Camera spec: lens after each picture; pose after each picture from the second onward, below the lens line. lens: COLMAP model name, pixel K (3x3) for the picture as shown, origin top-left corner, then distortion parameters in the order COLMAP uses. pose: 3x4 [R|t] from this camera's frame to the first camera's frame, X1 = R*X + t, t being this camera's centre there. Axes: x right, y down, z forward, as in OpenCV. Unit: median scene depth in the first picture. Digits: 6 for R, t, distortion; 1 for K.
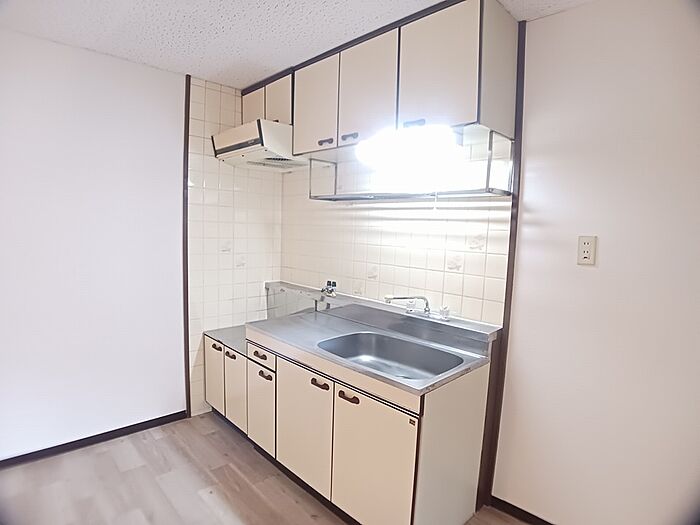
lens RADIAL K [[392.0, 0, 346.2], [0, 392.0, 268.0], [0, 0, 1]] dist [-0.077129, 0.002560]
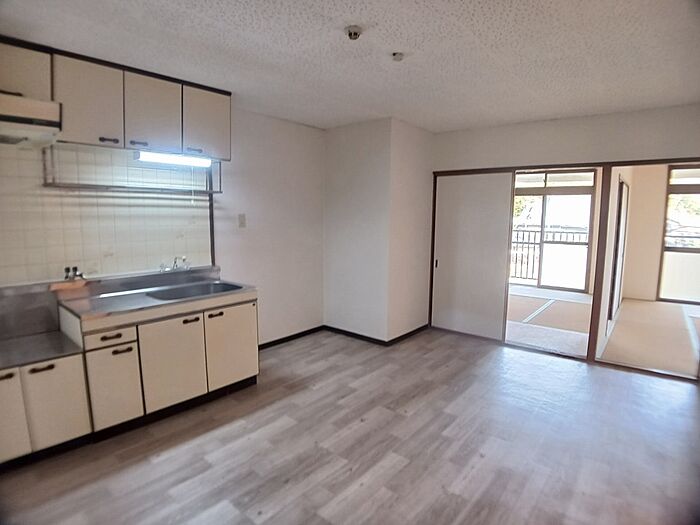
lens RADIAL K [[392.0, 0, 346.2], [0, 392.0, 268.0], [0, 0, 1]] dist [-0.077129, 0.002560]
pose [[-0.112854, -0.164572, 0.979888, -1.343618], [0.089913, 0.980450, 0.175022, -0.087929], [-0.989535, 0.107857, -0.095850, 0.470144]]
